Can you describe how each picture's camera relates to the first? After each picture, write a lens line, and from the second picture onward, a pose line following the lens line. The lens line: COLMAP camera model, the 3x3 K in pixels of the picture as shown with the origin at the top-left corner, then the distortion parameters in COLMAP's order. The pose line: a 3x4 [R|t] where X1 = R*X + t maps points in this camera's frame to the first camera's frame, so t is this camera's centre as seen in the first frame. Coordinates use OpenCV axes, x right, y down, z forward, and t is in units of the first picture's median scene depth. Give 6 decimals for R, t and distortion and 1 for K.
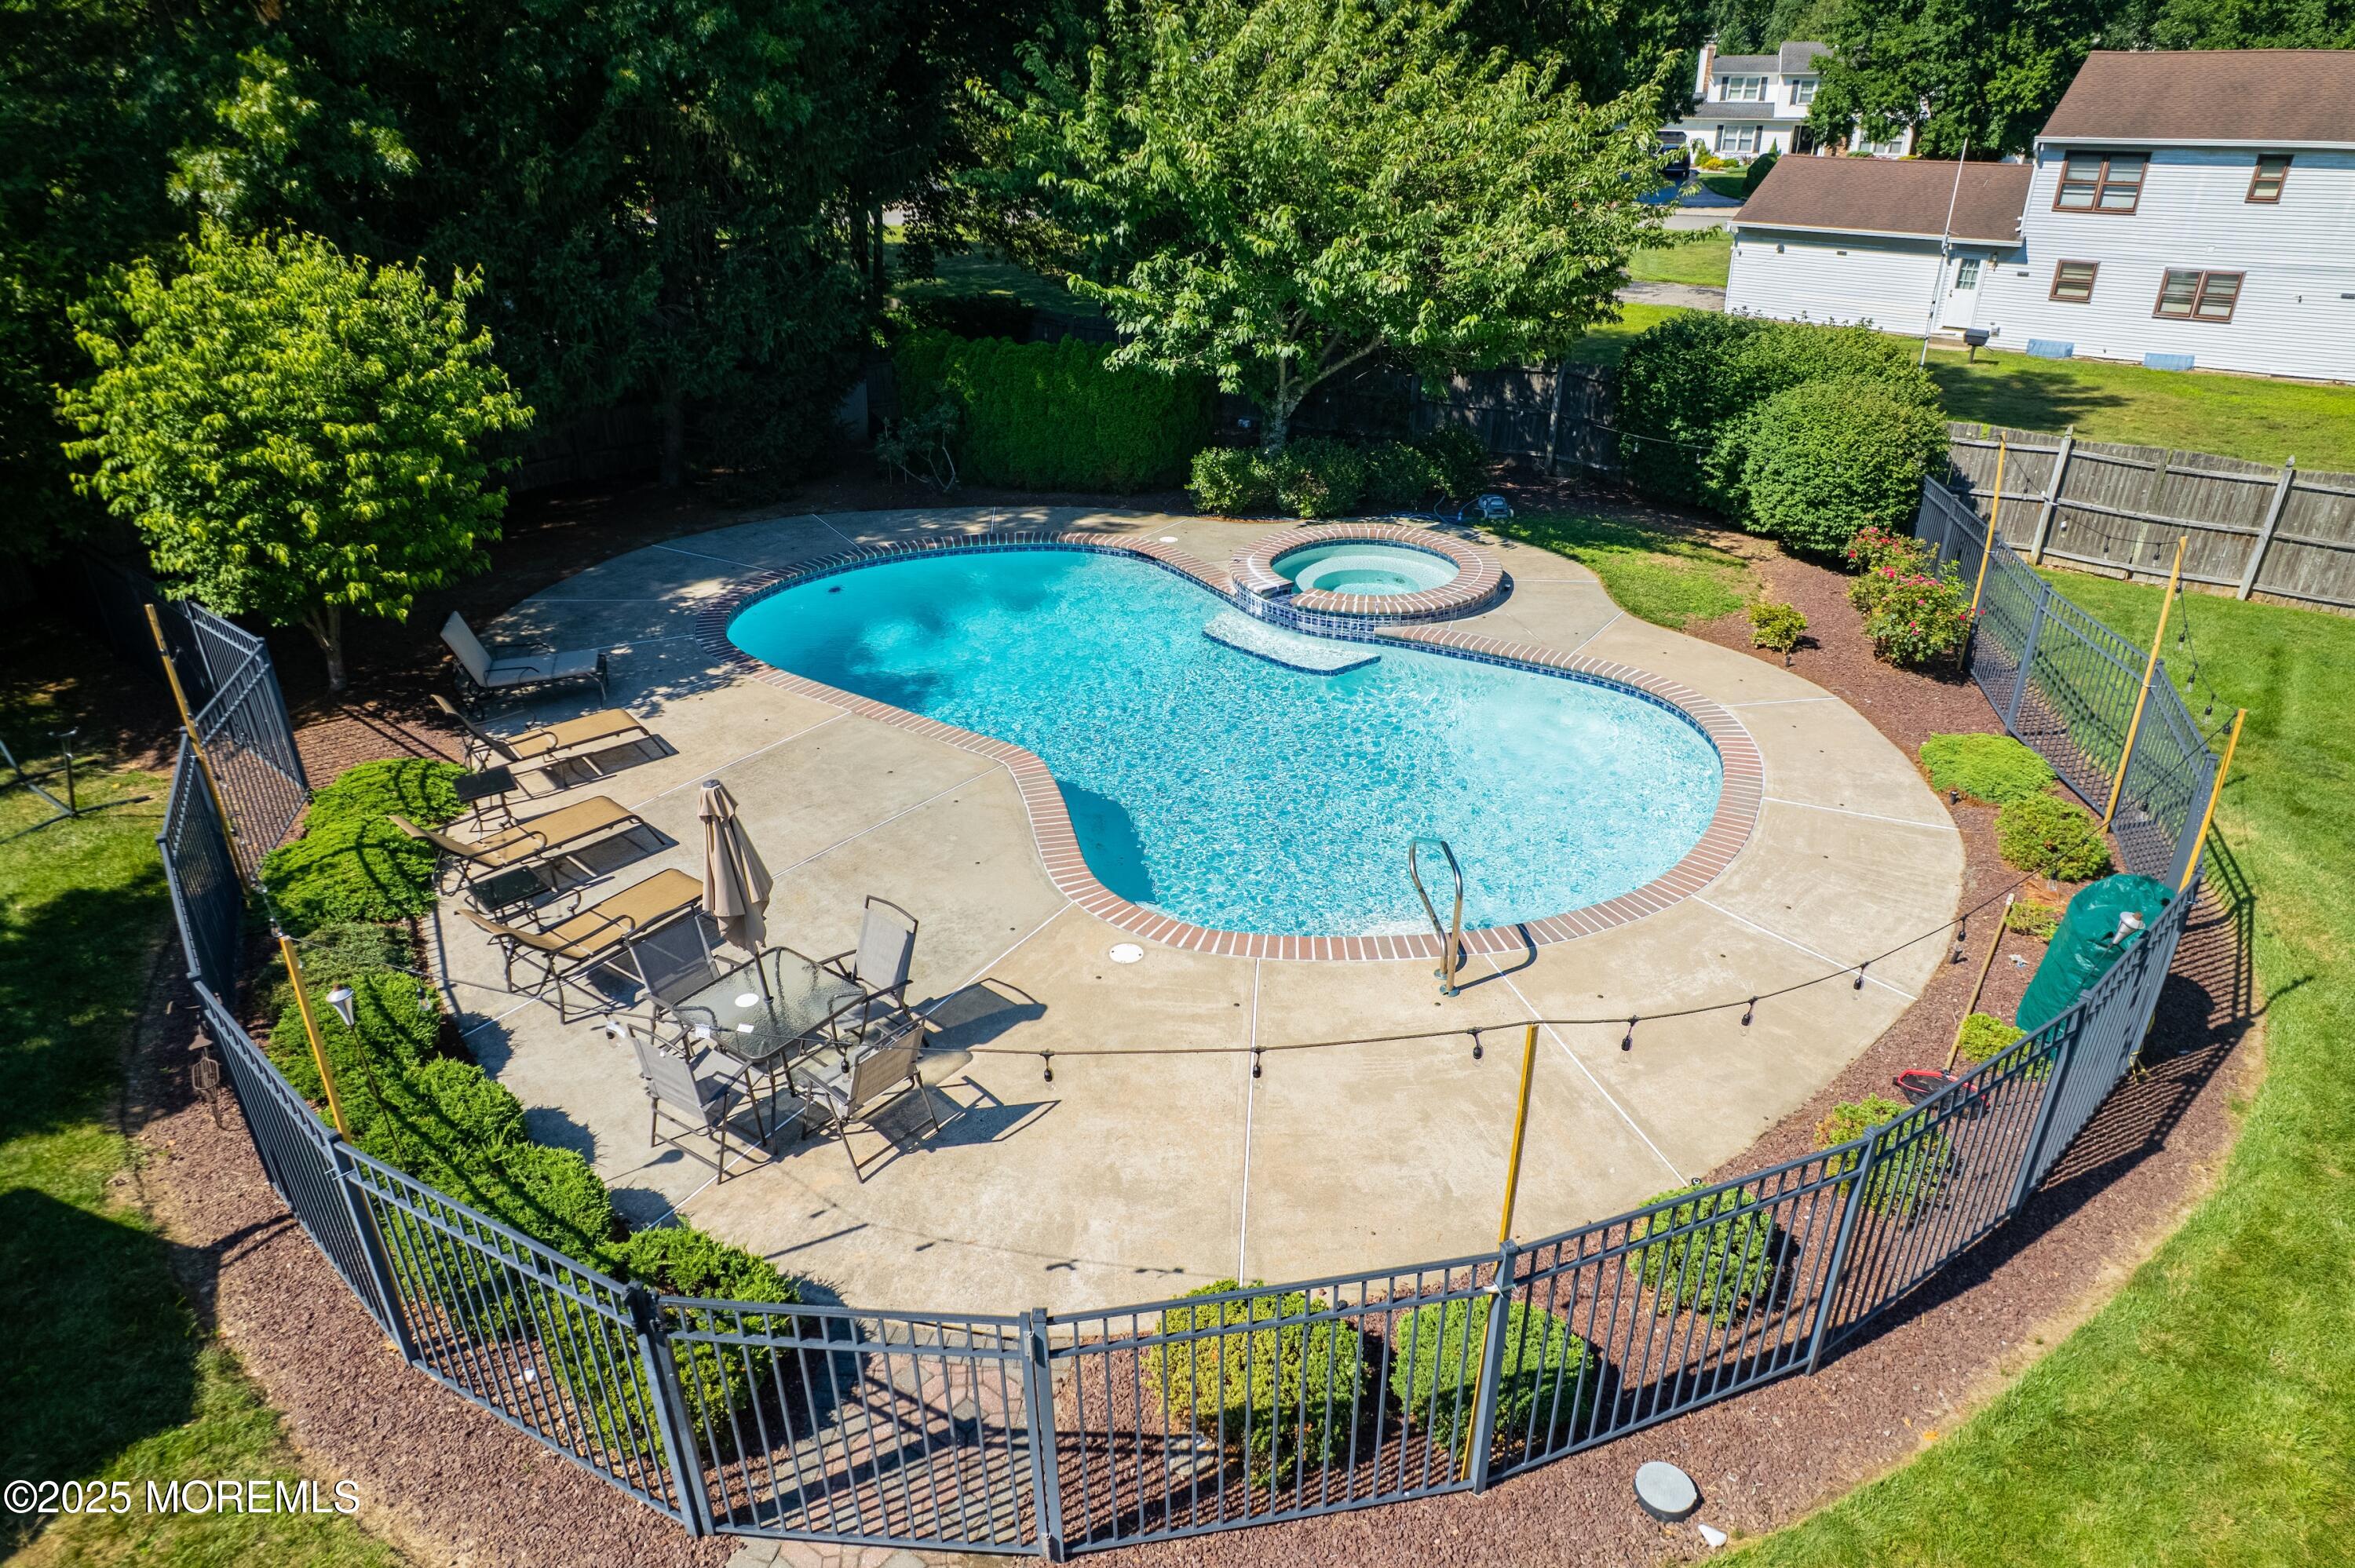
lens RADIAL K [[1513.9, 0, 1174.8], [0, 1513.9, 801.9], [0, 0, 1]] dist [-0.078593, 0.071532]
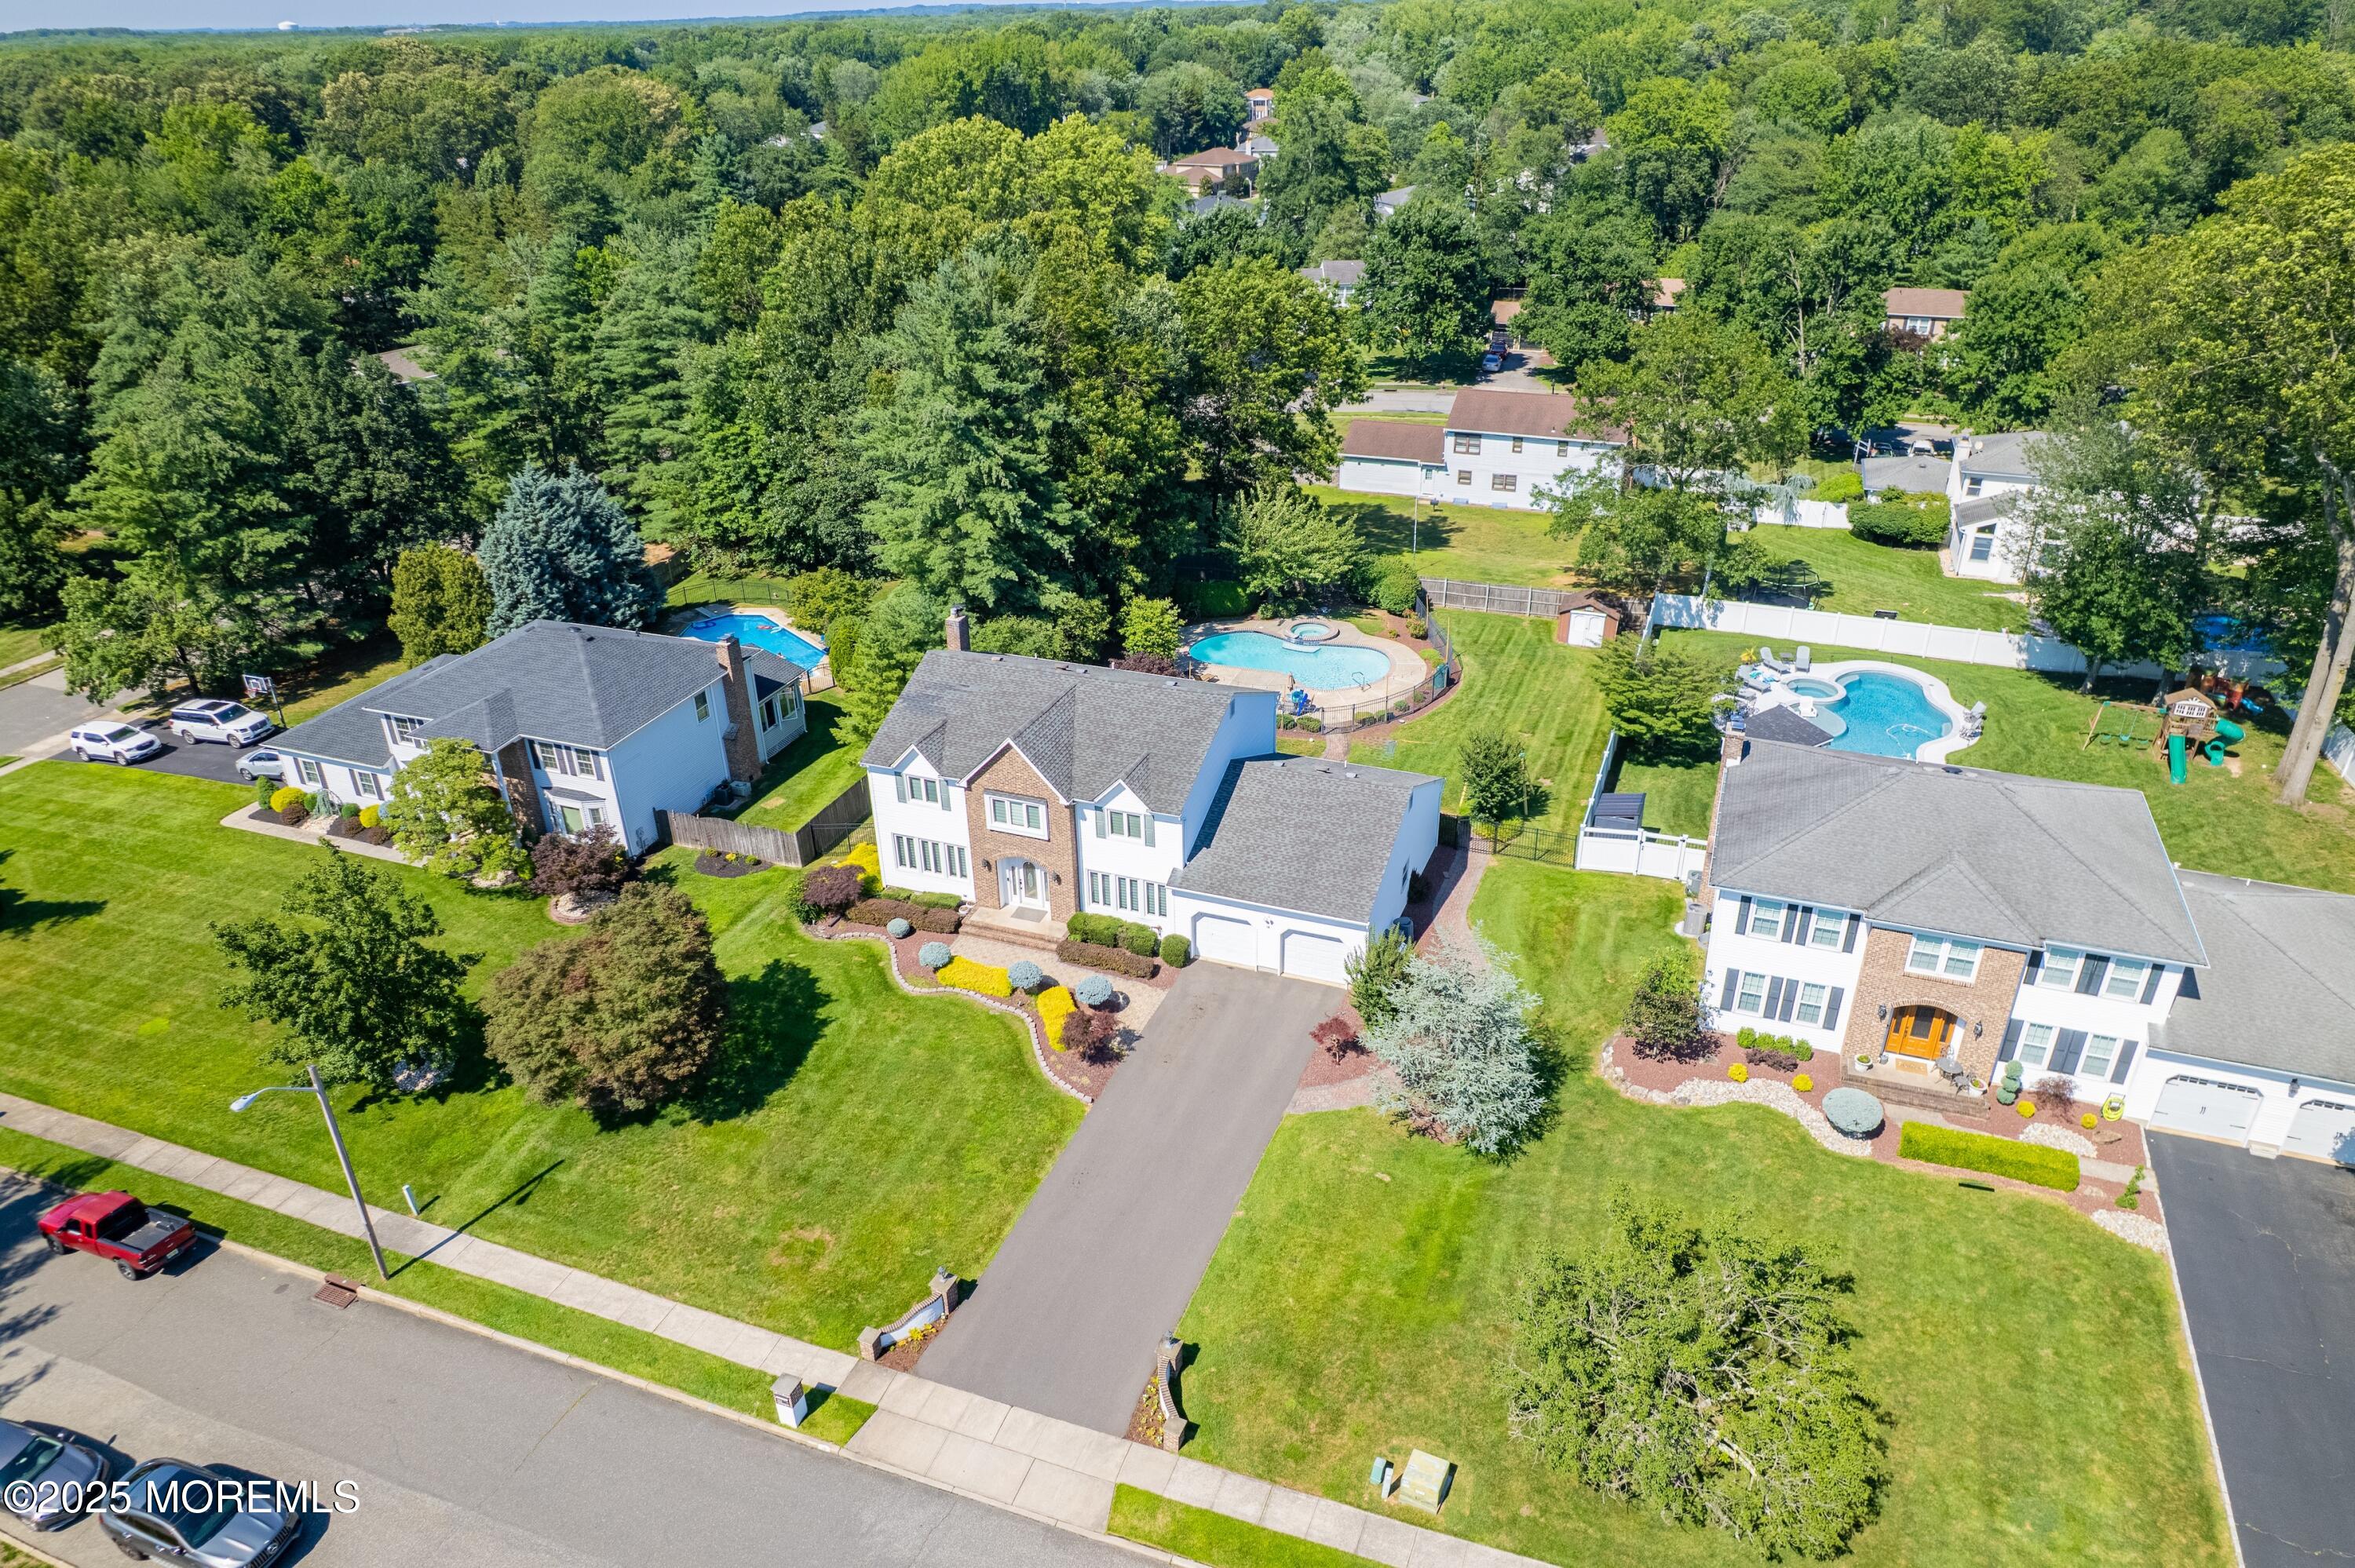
lens RADIAL K [[1524.5, 0, 1173.8], [0, 1524.5, 794.7], [0, 0, 1]] dist [-0.075946, 0.067792]
pose [[0.956981, -0.145775, 0.250873, -1.692943], [0.144512, 0.989223, 0.023551, 0.198852], [-0.251602, 0.013717, 0.967734, -3.825218]]
